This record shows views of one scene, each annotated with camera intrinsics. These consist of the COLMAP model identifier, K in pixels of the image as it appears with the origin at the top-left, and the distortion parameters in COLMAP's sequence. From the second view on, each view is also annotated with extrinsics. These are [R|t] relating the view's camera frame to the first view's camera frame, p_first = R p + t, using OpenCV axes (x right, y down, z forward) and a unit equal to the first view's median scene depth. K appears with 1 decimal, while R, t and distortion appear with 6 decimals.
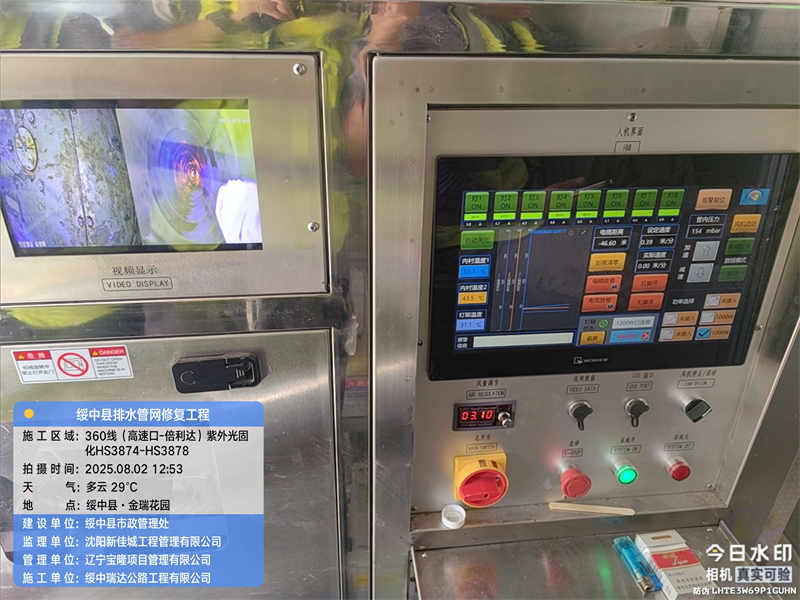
lens RADIAL K [[577.6, 0, 396.2], [0, 577.6, 299.3], [0, 0, 1]] dist [0.029658, -0.050227]
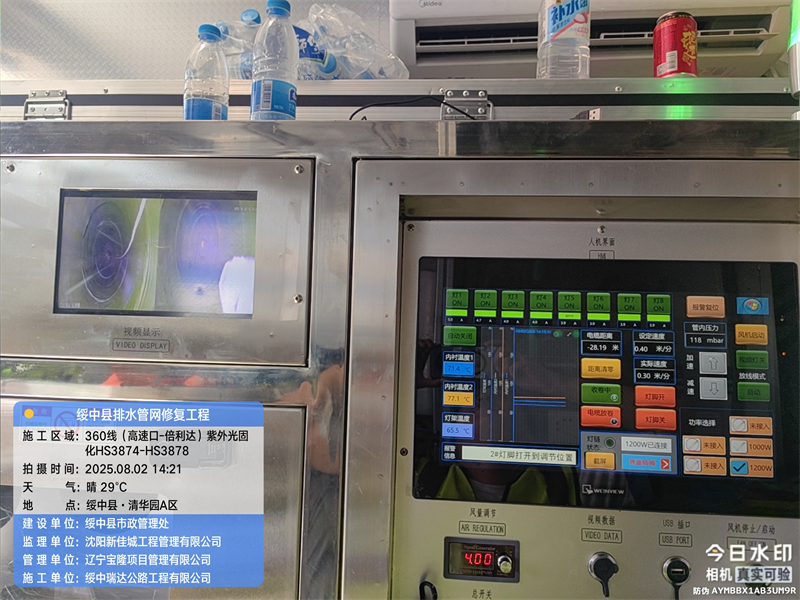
lens RADIAL K [[577.6, 0, 397.6], [0, 577.6, 299.7], [0, 0, 1]] dist [0.029658, -0.050227]
pose [[0.981309, -0.002151, -0.192427, 0.218131], [-0.097552, 0.856378, -0.507051, 0.355603], [0.165881, 0.516346, 0.840161, 0.080299]]
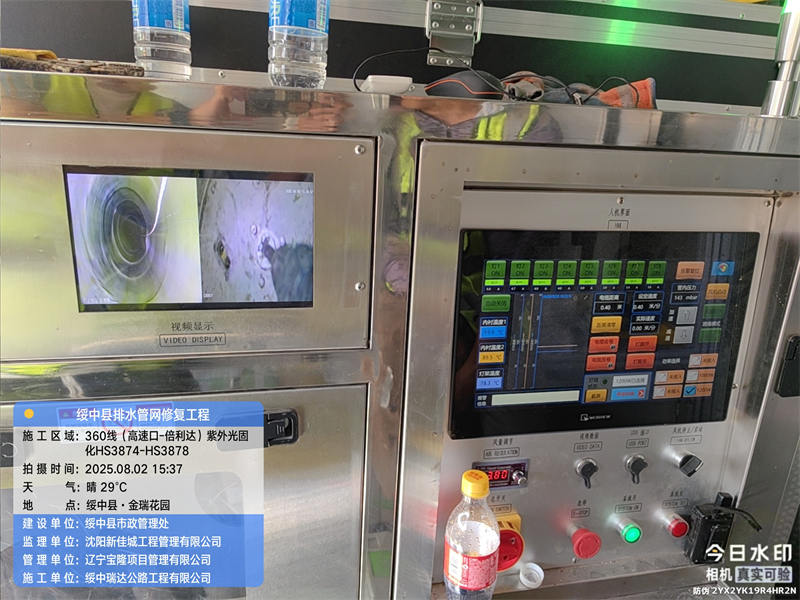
lens RADIAL K [[577.6, 0, 396.5], [0, 577.6, 296.8], [0, 0, 1]] dist [0.029658, -0.050227]
pose [[0.994722, 0.000742, 0.102606, -0.157881], [0.018670, 0.981972, -0.188102, 0.087075], [-0.100895, 0.189025, 0.976775, -0.071598]]
